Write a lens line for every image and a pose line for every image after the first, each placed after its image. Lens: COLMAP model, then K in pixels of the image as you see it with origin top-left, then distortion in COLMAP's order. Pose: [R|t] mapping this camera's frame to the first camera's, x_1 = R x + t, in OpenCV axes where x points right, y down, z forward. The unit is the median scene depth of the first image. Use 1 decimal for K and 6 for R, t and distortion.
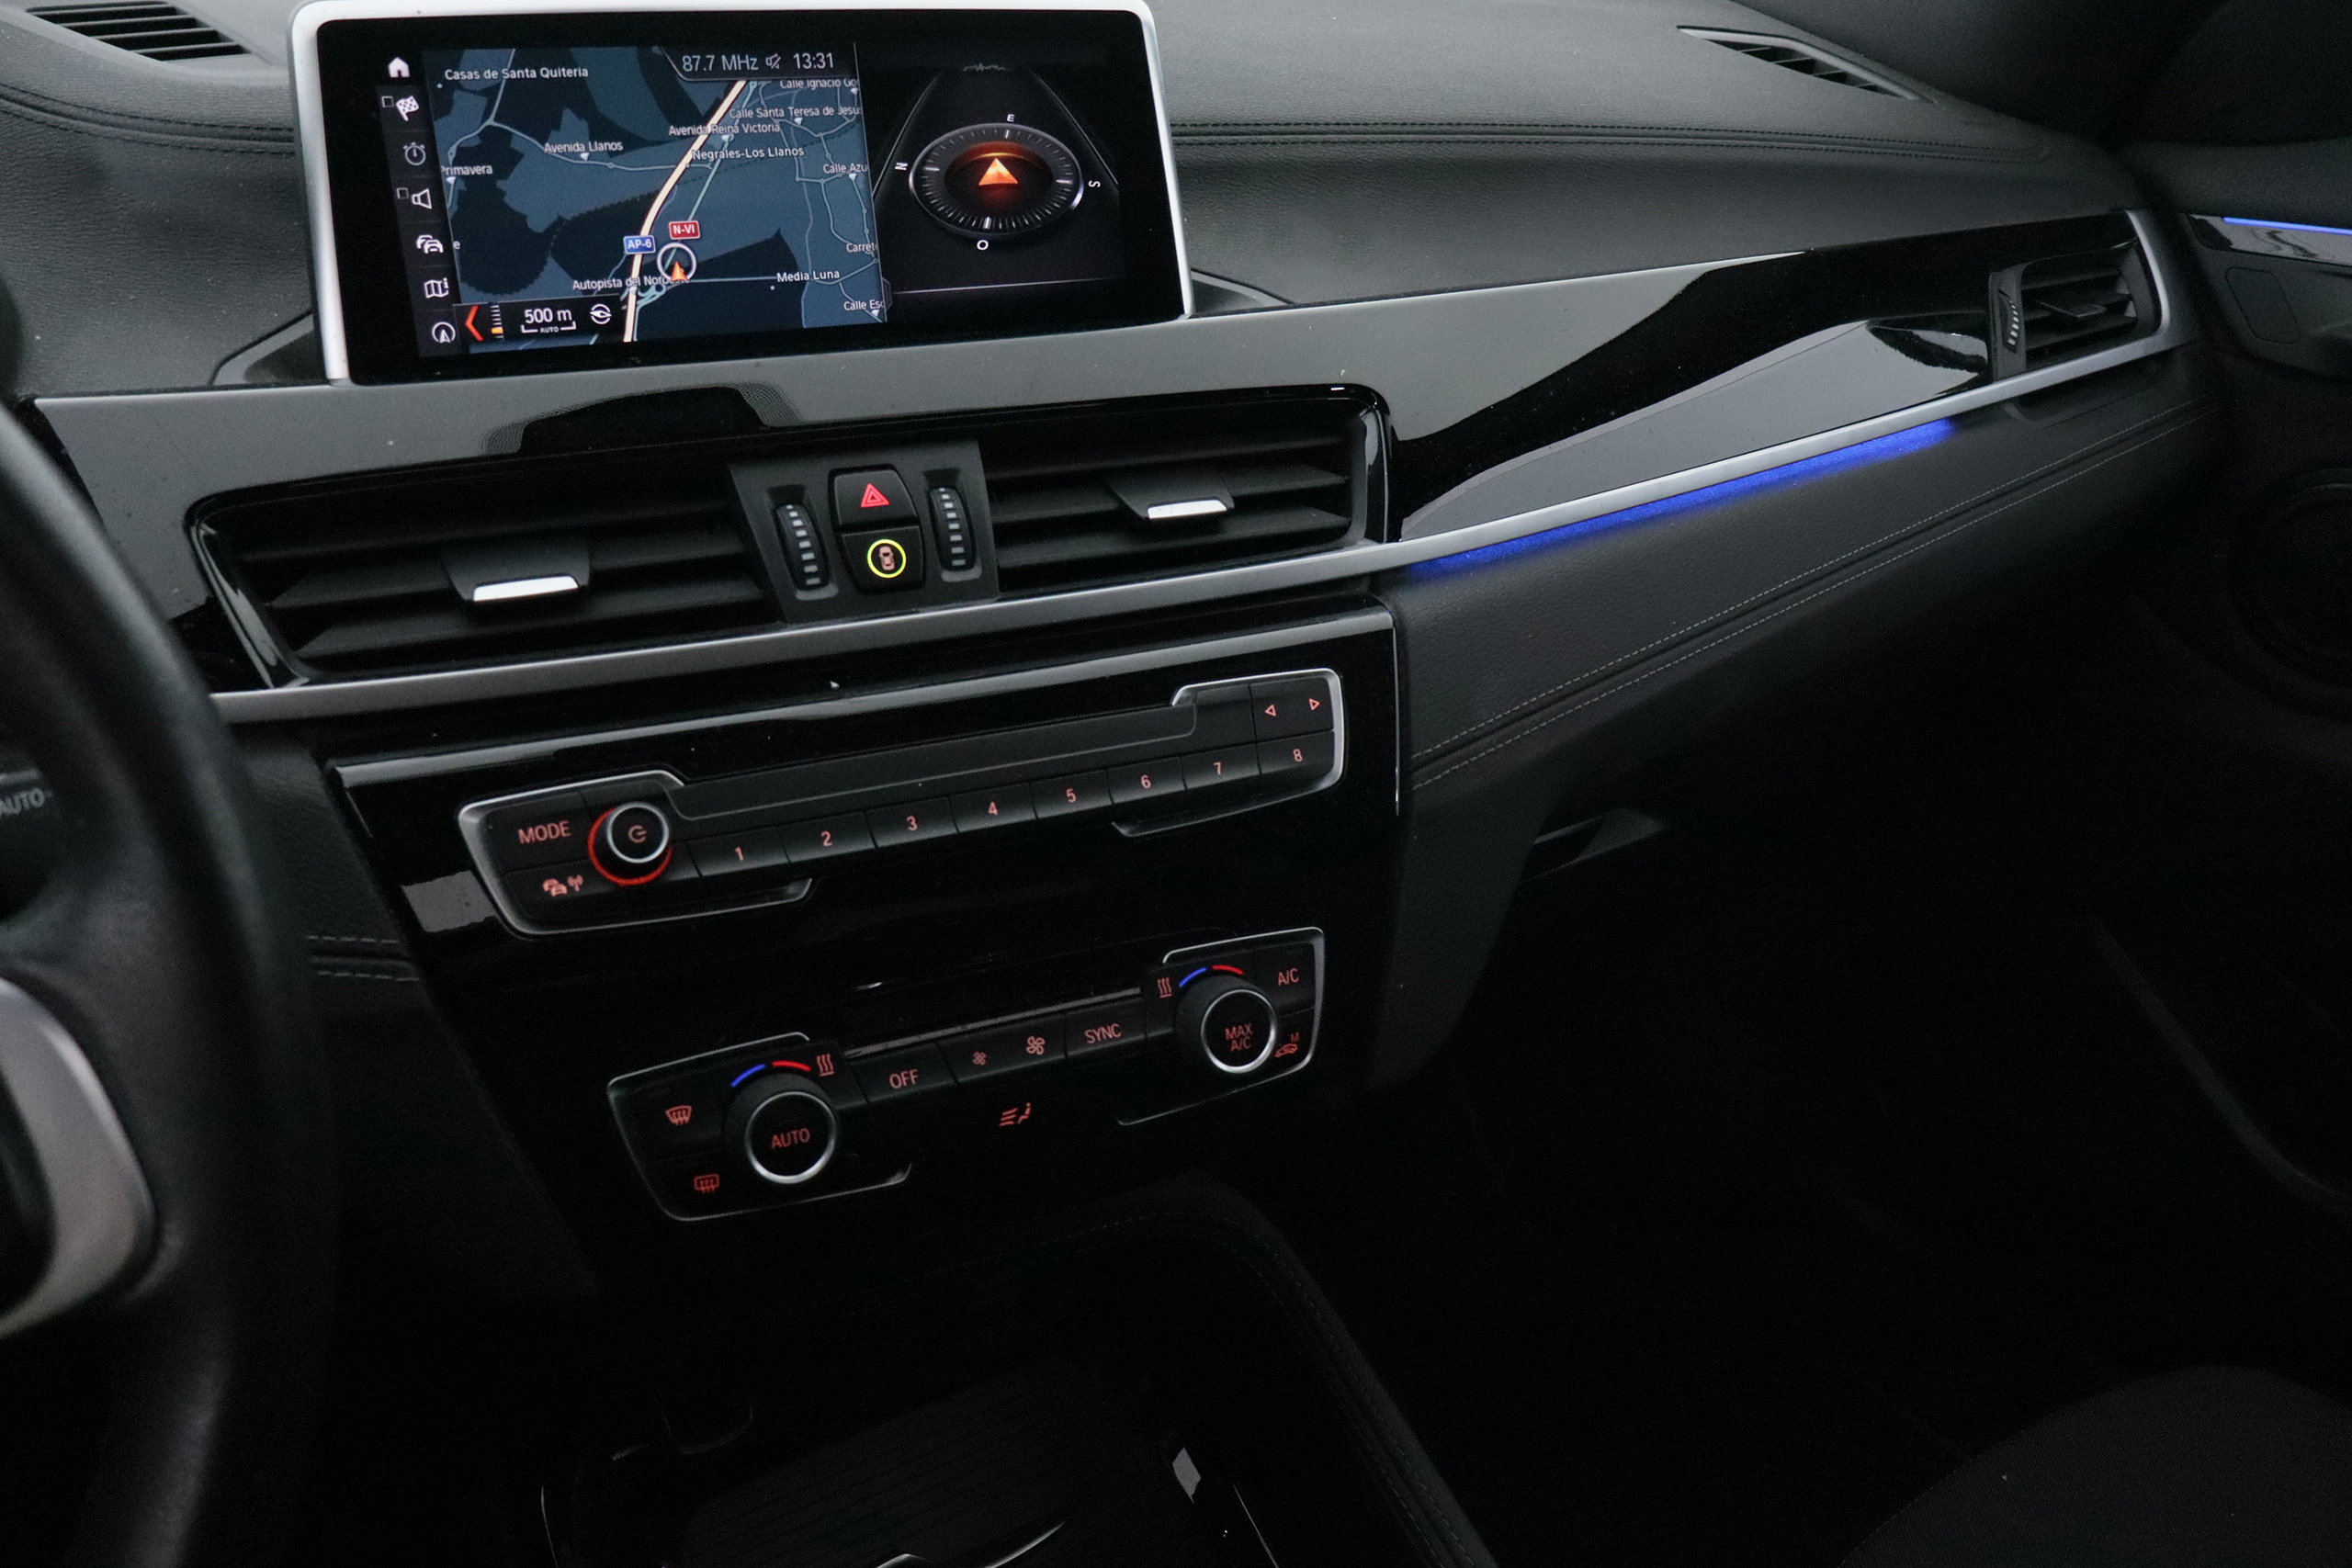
lens RADIAL K [[1946.8, 0, 1176.0], [0, 1946.8, 784.0], [0, 0, 1]] dist [0.000390, 0.005451]
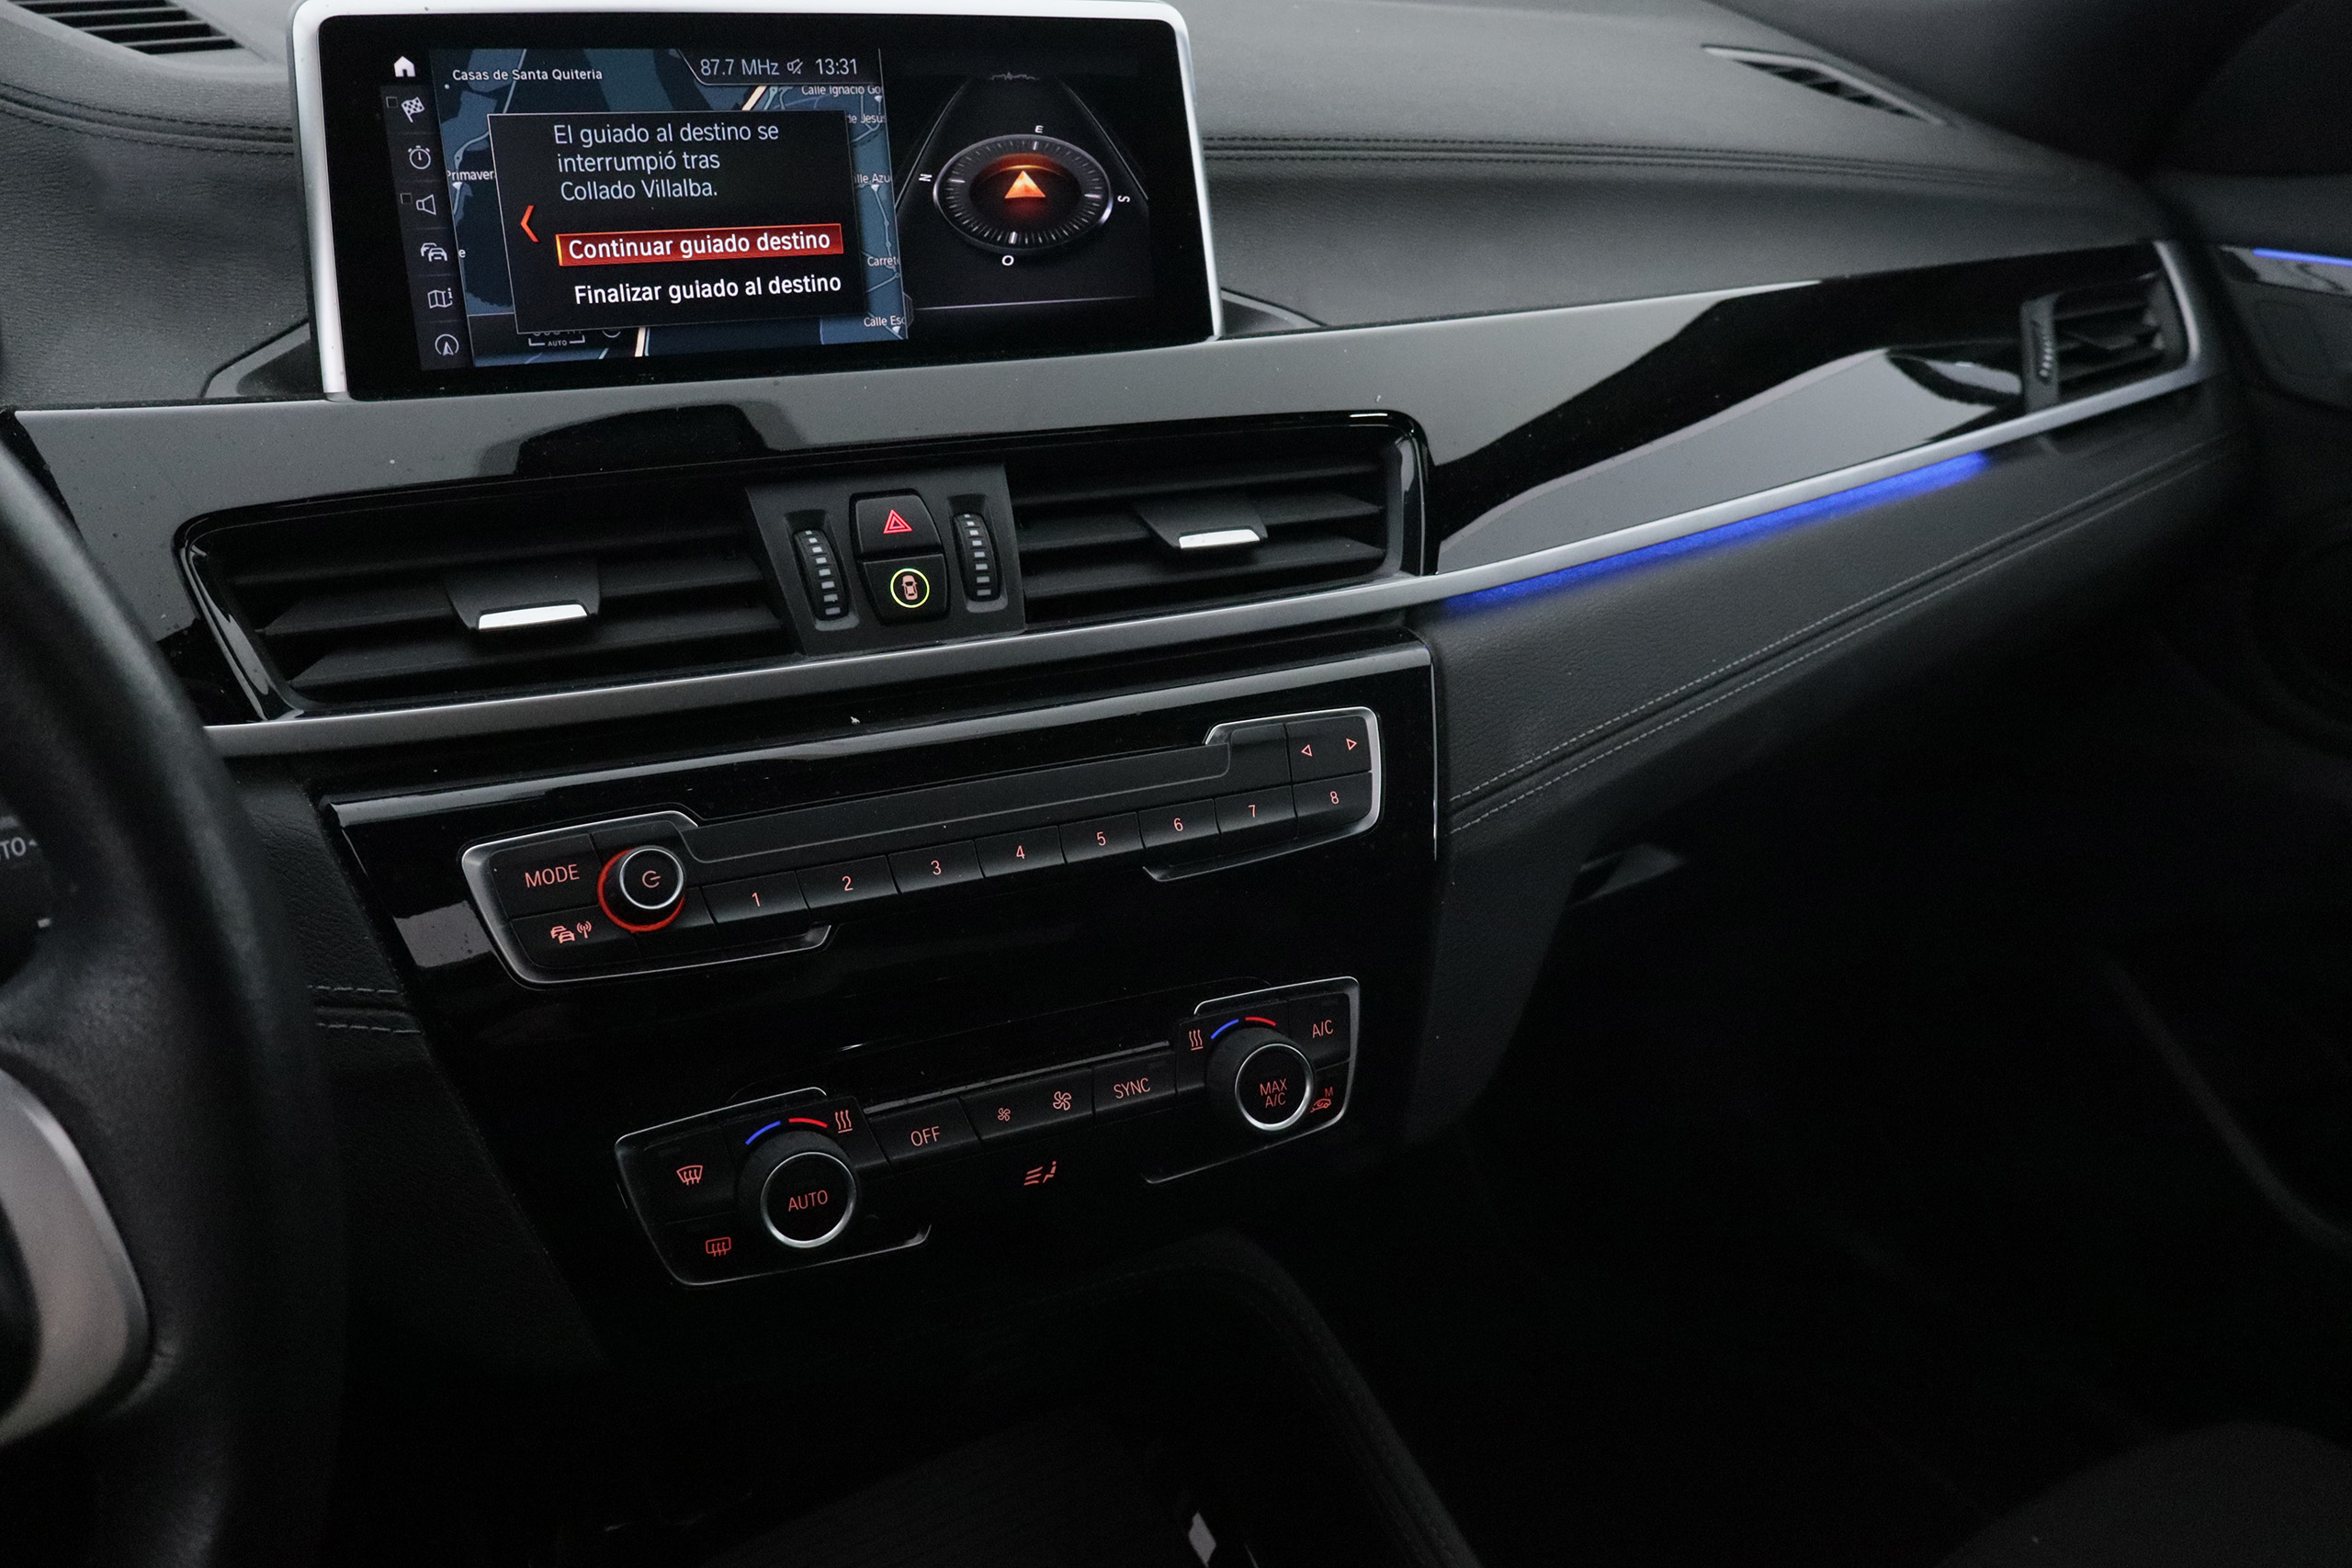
lens RADIAL K [[1951.0, 0, 1176.0], [0, 1951.0, 784.0], [0, 0, 1]] dist [-0.000239, 0.002767]
pose [[0.999808, 0.011804, 0.015654, -0.030726], [-0.011739, 0.999922, -0.004239, -0.016438], [-0.015703, 0.004054, 0.999868, 0.038979]]
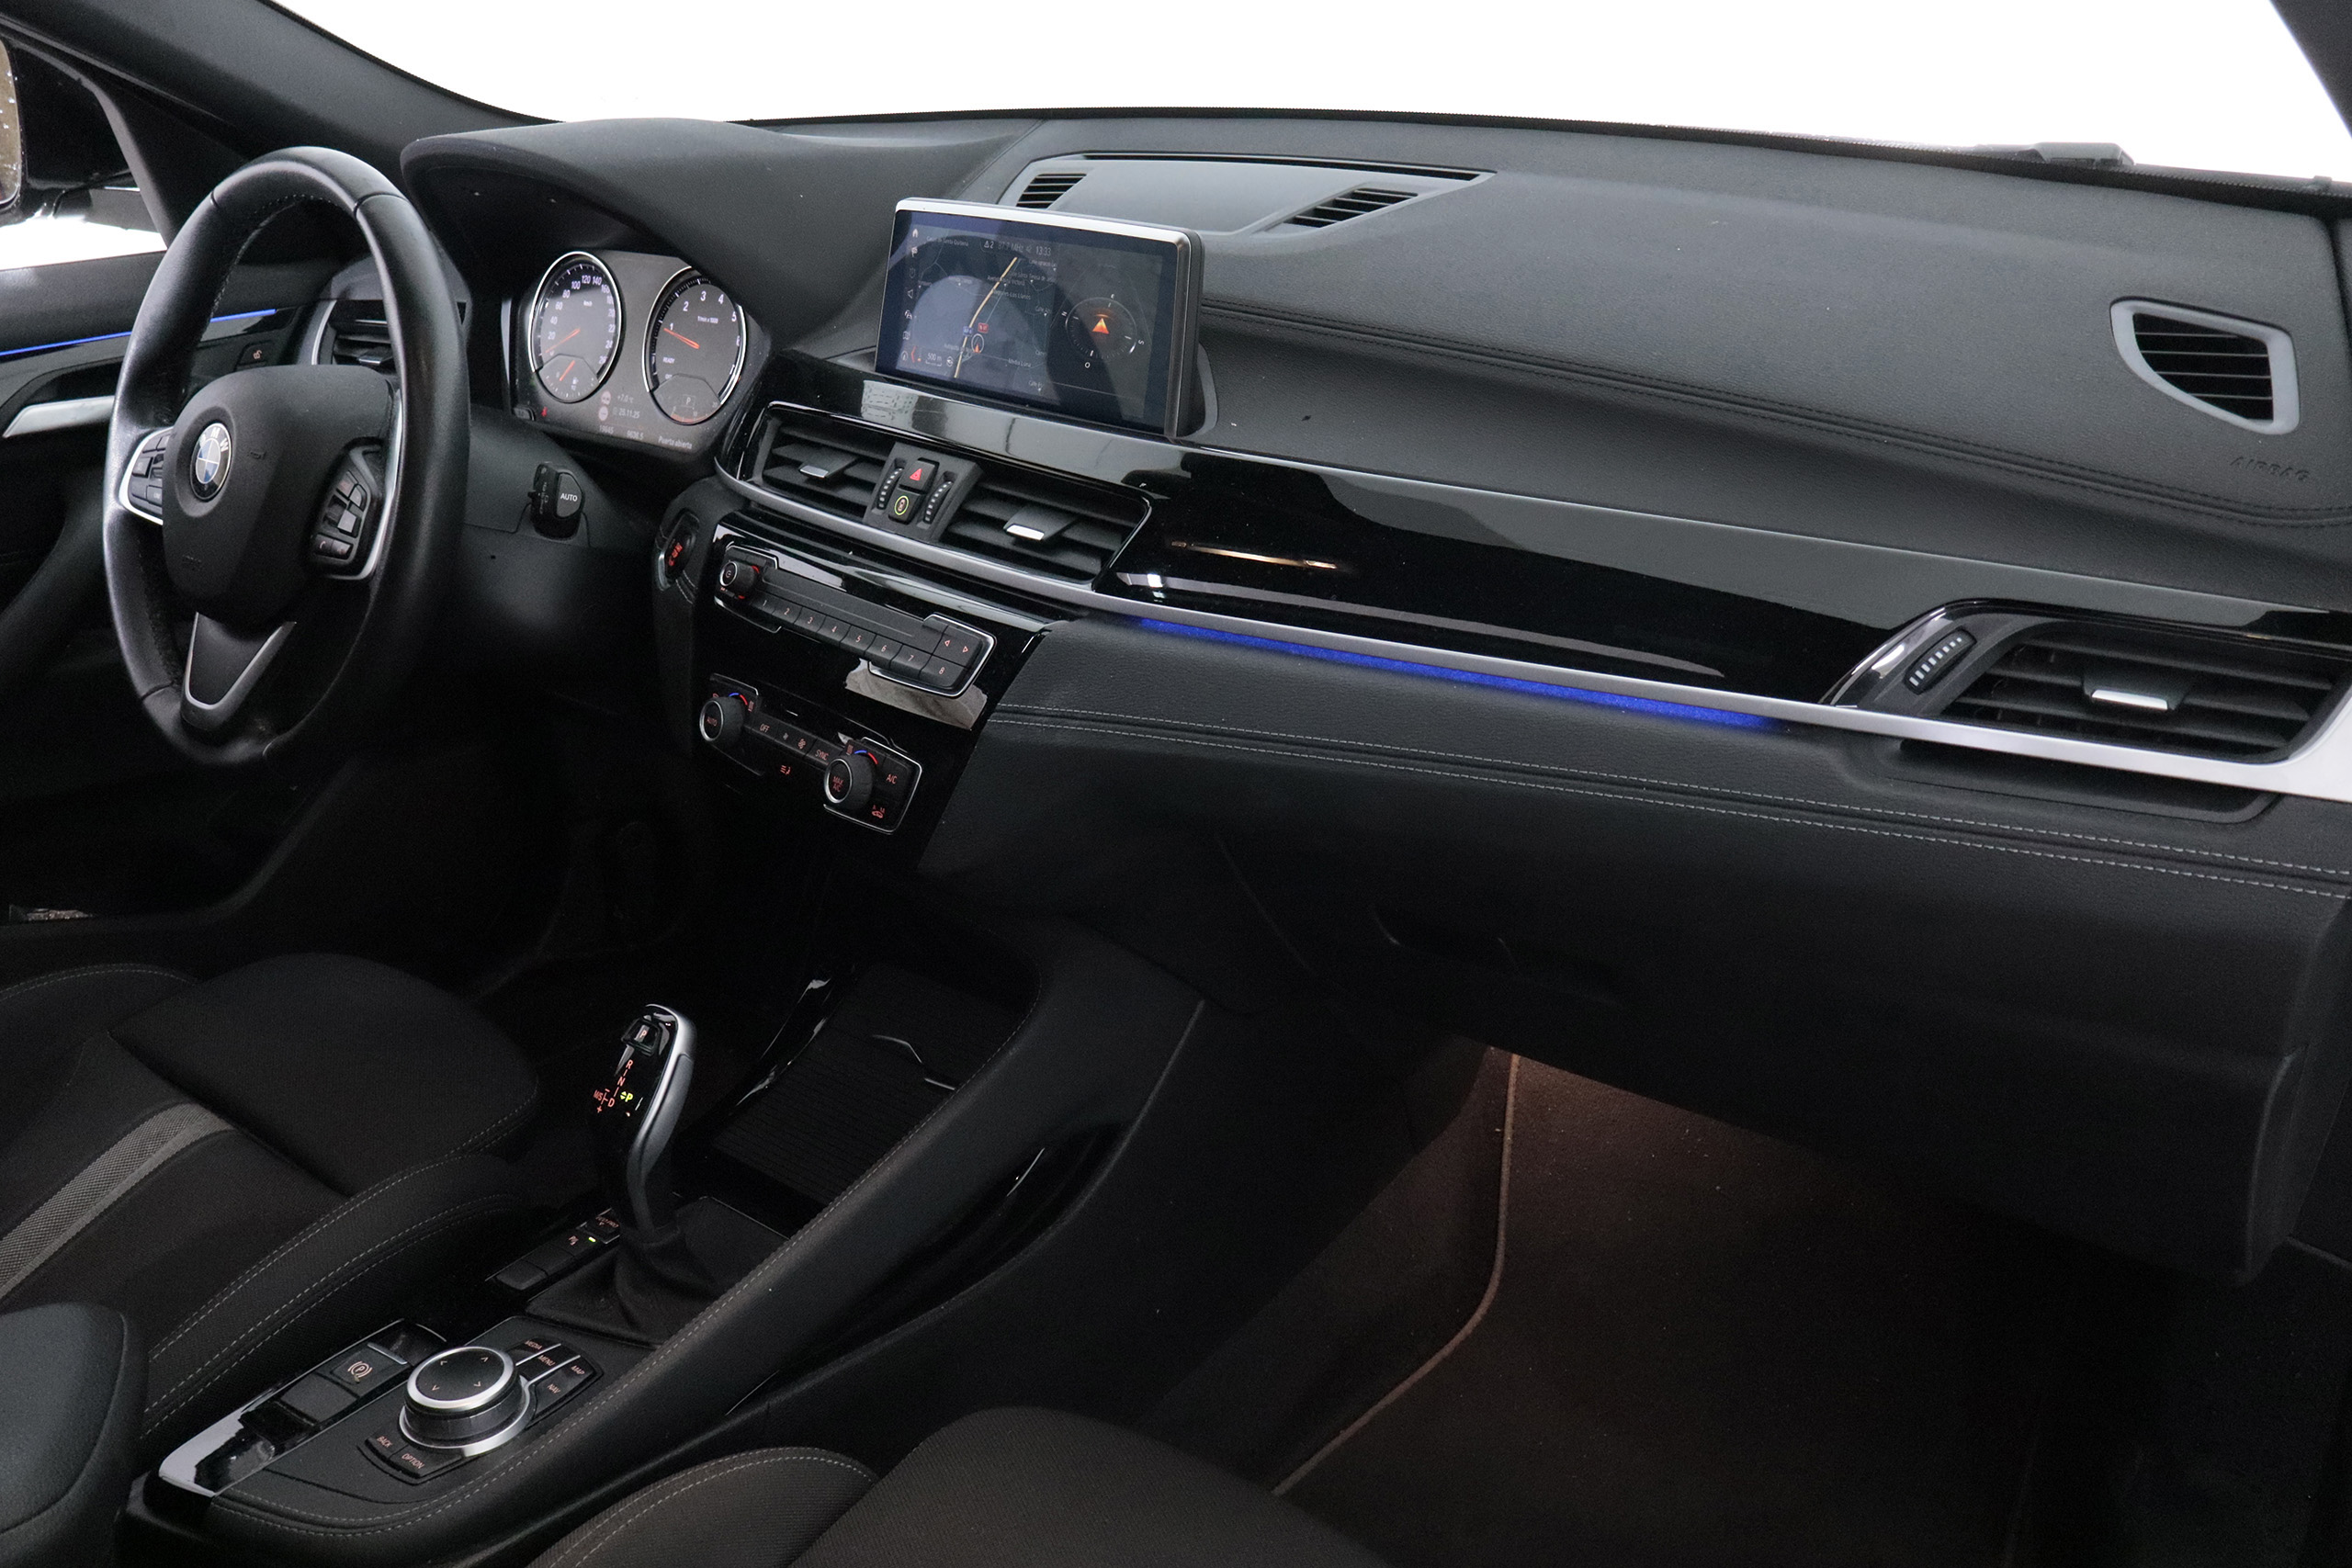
lens RADIAL K [[1951.0, 0, 1176.0], [0, 1951.0, 784.0], [0, 0, 1]] dist [-0.000239, 0.002767]
pose [[0.313452, 0.363580, -0.877244, 1.700453], [-0.352734, 0.902283, 0.247920, -0.430937], [0.881661, 0.231723, 0.411069, 0.484599]]
